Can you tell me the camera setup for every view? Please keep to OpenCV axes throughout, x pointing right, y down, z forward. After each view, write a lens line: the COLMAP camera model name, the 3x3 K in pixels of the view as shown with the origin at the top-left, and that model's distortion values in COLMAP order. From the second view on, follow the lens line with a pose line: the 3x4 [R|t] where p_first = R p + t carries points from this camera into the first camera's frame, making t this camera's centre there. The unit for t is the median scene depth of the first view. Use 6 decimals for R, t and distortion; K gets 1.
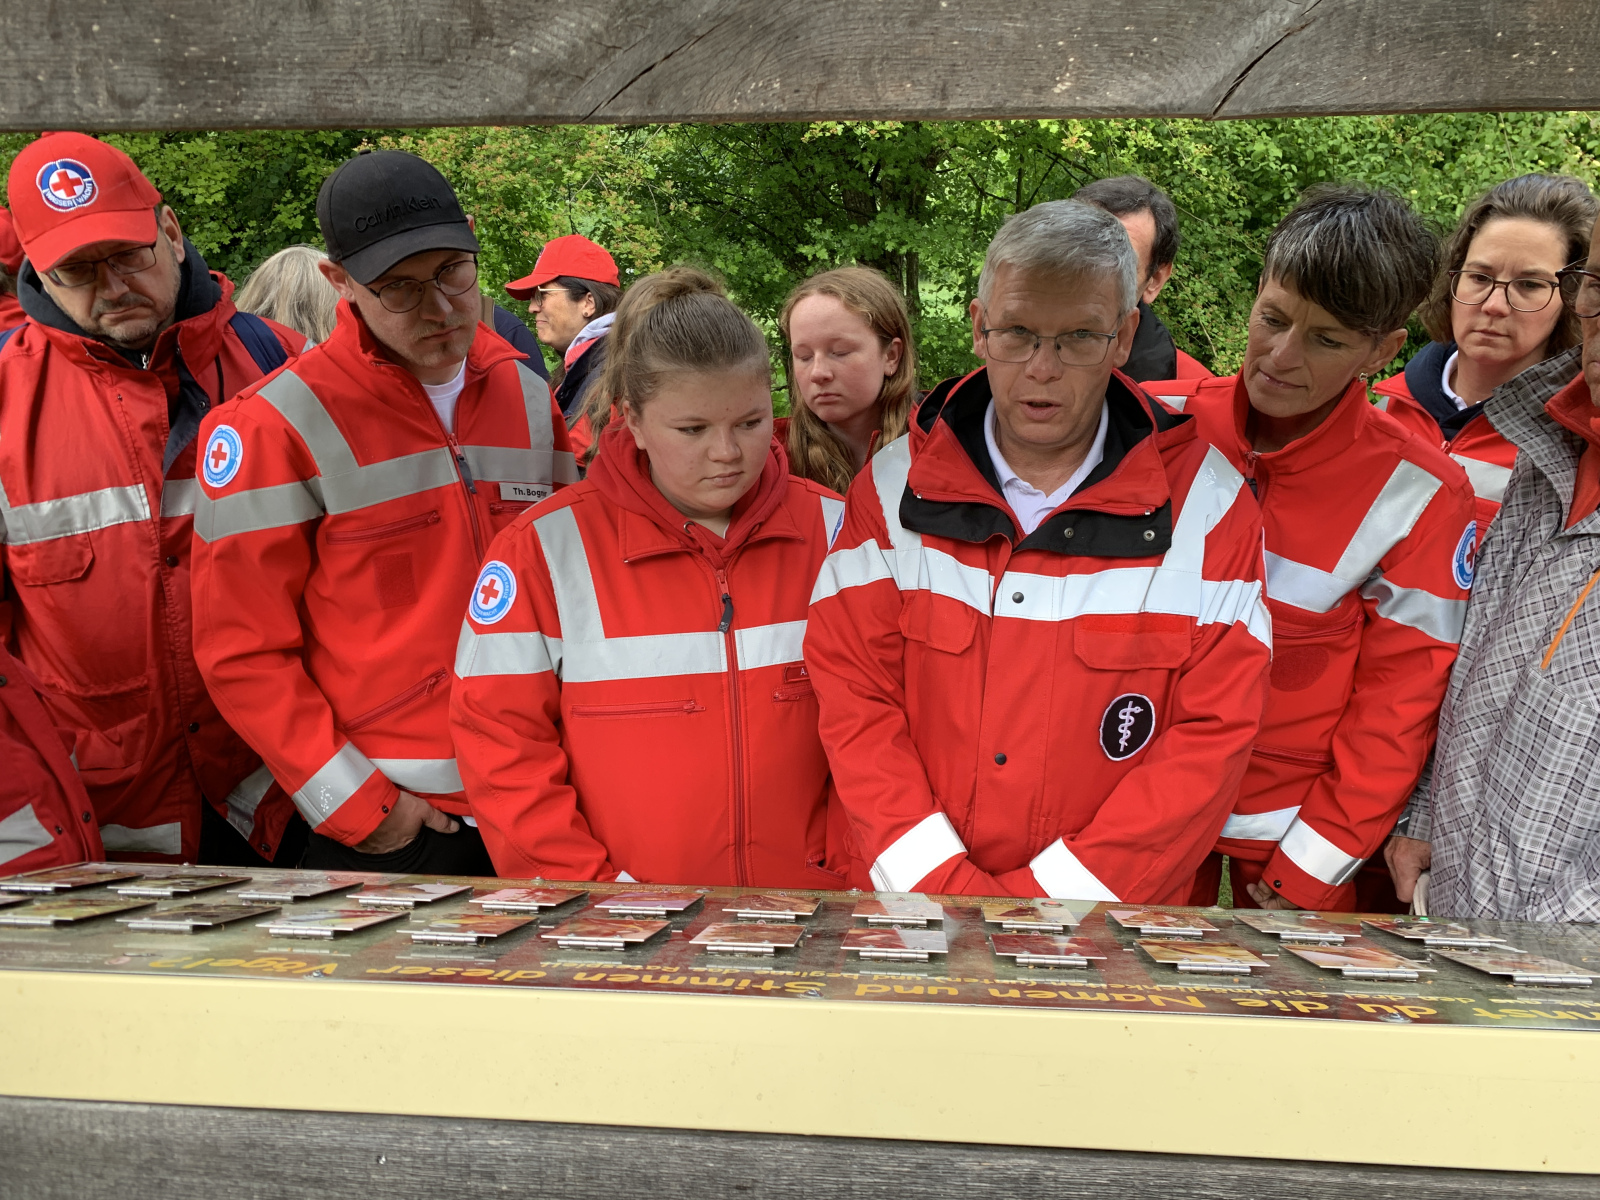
lens RADIAL K [[1180.7, 0, 800.3], [0, 1180.7, 587.8], [0, 0, 1]] dist [0.011921, -0.021043]
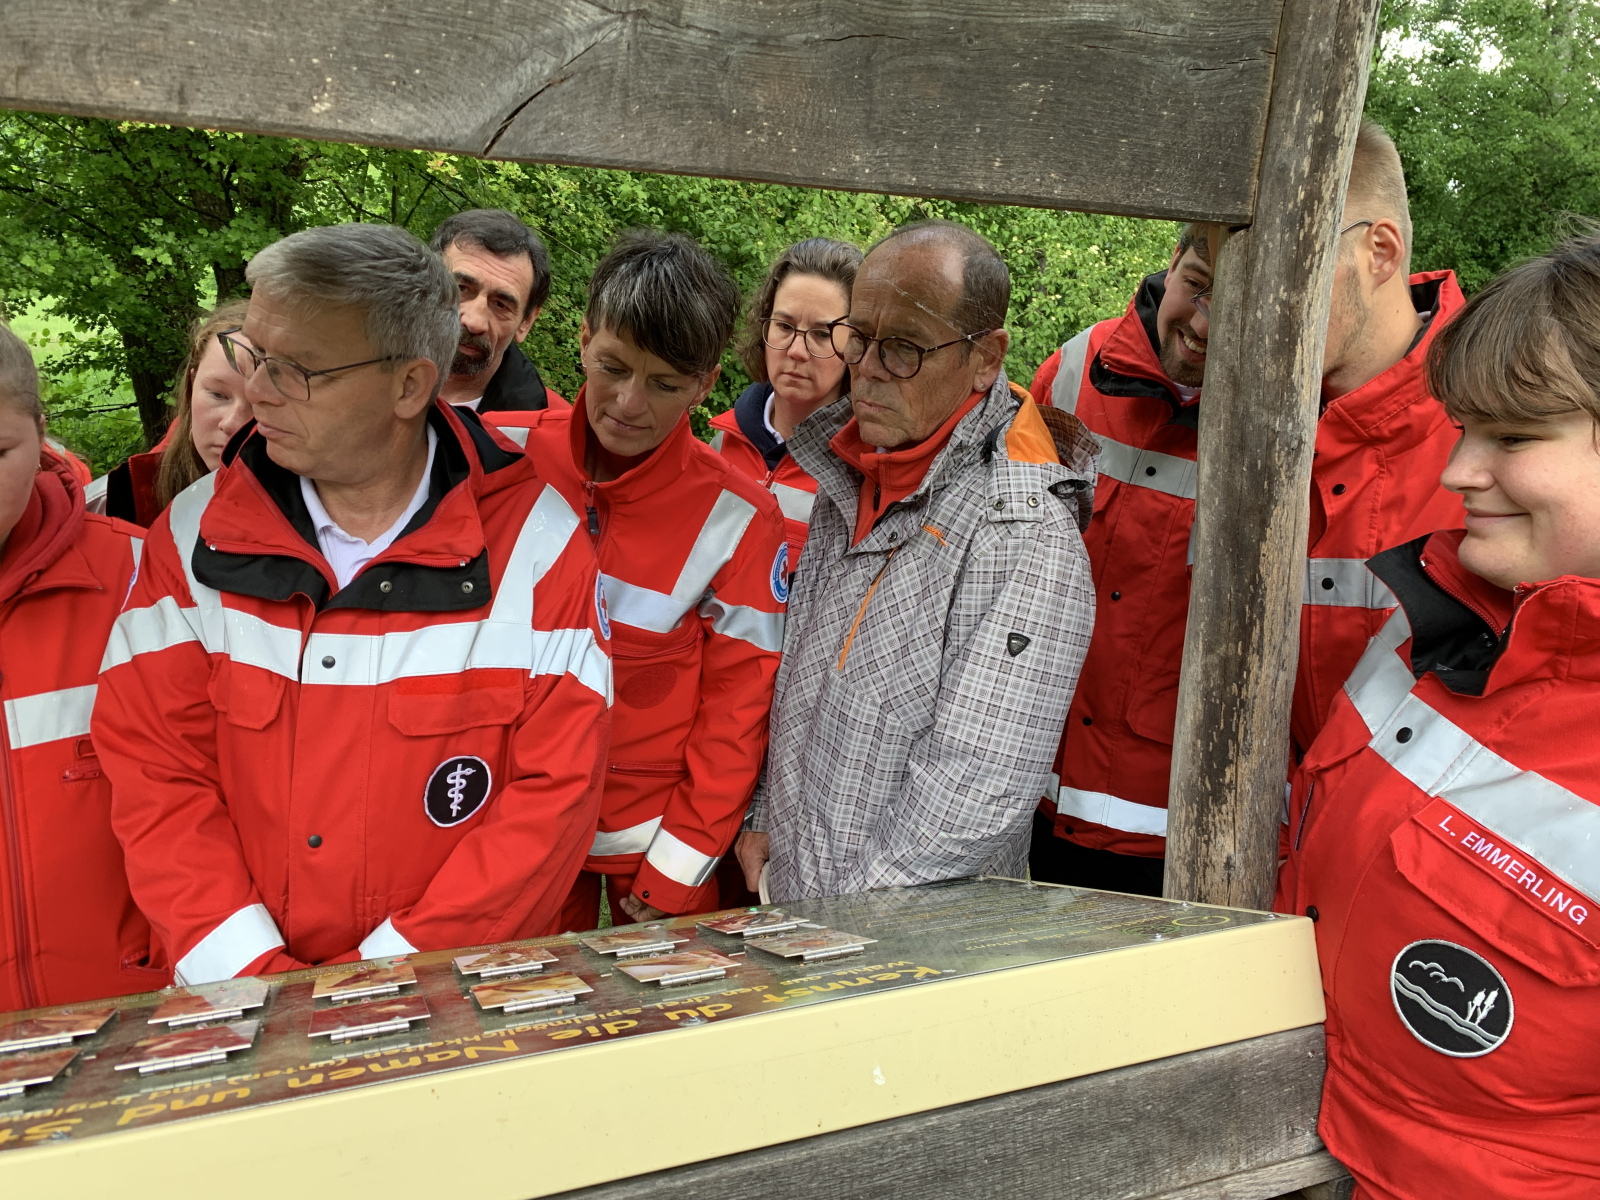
lens RADIAL K [[1180.7, 0, 778.0], [0, 1180.7, 590.9], [0, 0, 1]] dist [0.011921, -0.021043]
pose [[0.893899, -0.049981, 0.445473, 0.069423], [0.057150, 0.998362, -0.002665, -0.009197], [-0.444610, 0.027841, 0.895291, 0.001712]]
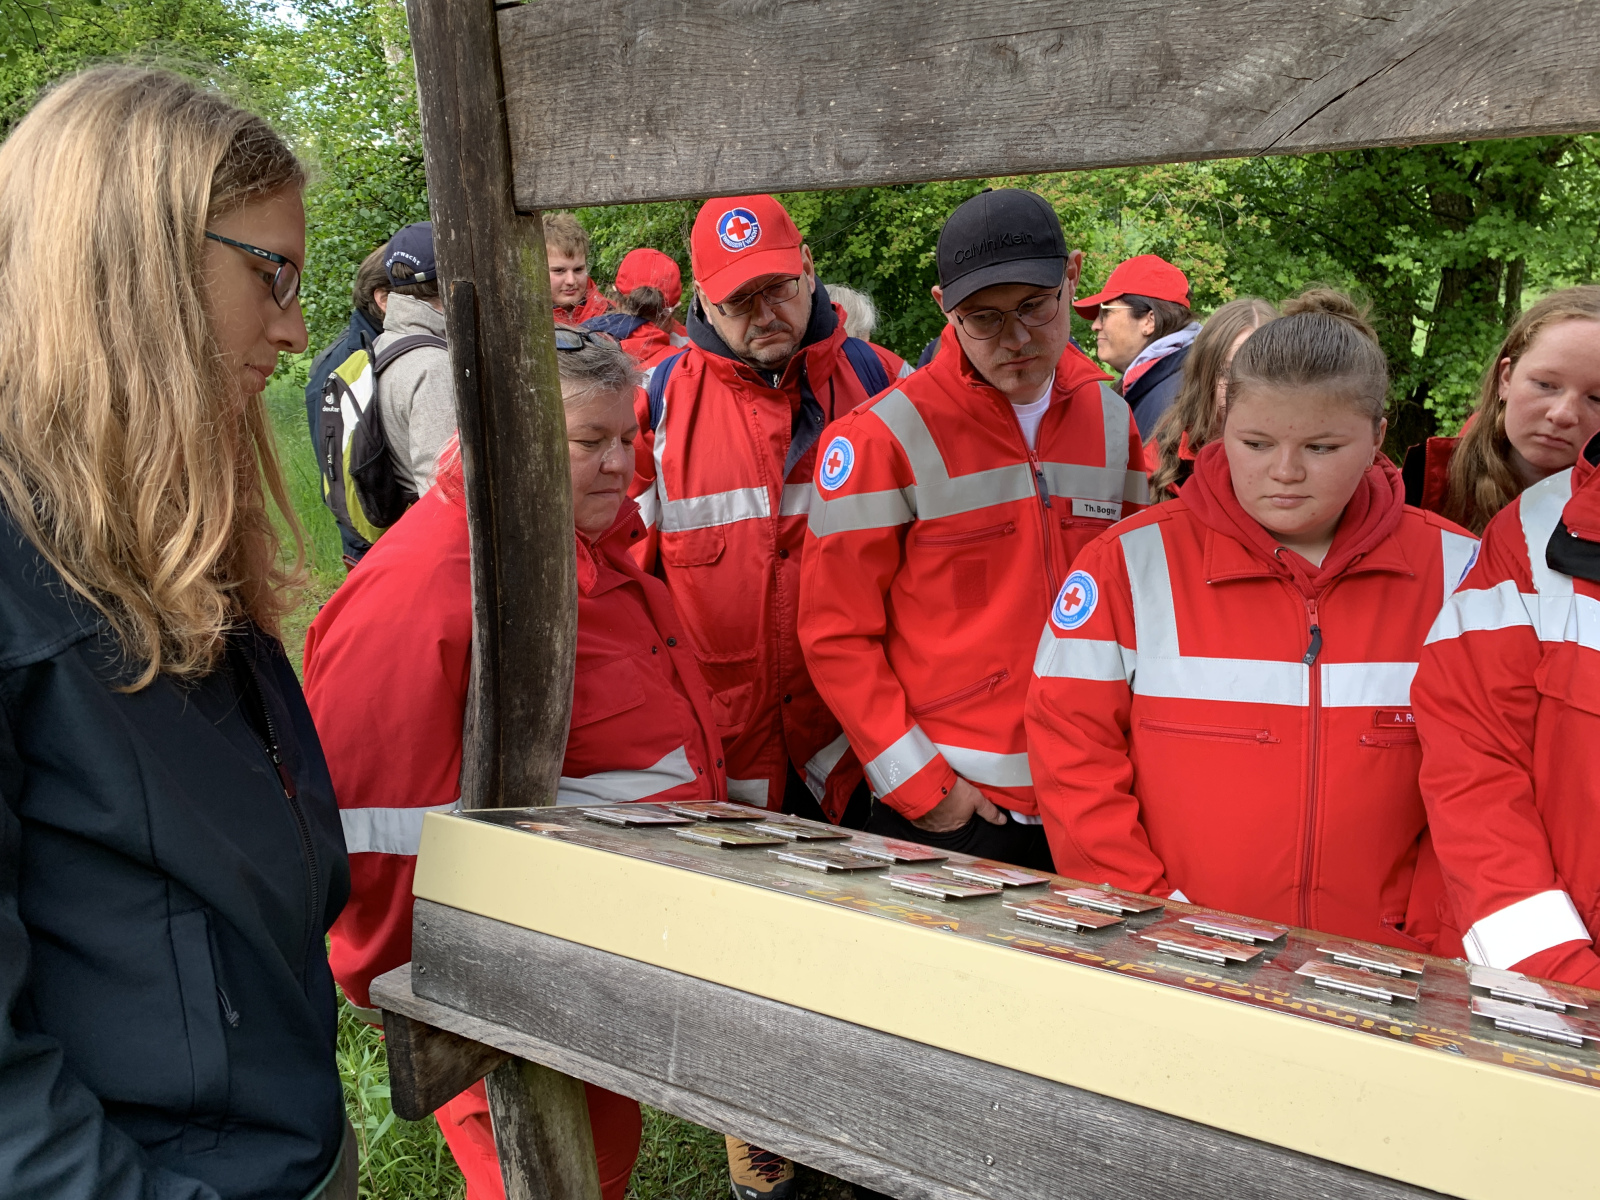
lens RADIAL K [[1180.7, 0, 789.5], [0, 1180.7, 591.1], [0, 0, 1]] dist [0.011921, -0.021043]
pose [[0.909974, 0.080397, -0.406796, -0.072235], [-0.084696, 0.996379, 0.007462, 0.007281], [0.405923, 0.027664, 0.913489, -0.061627]]
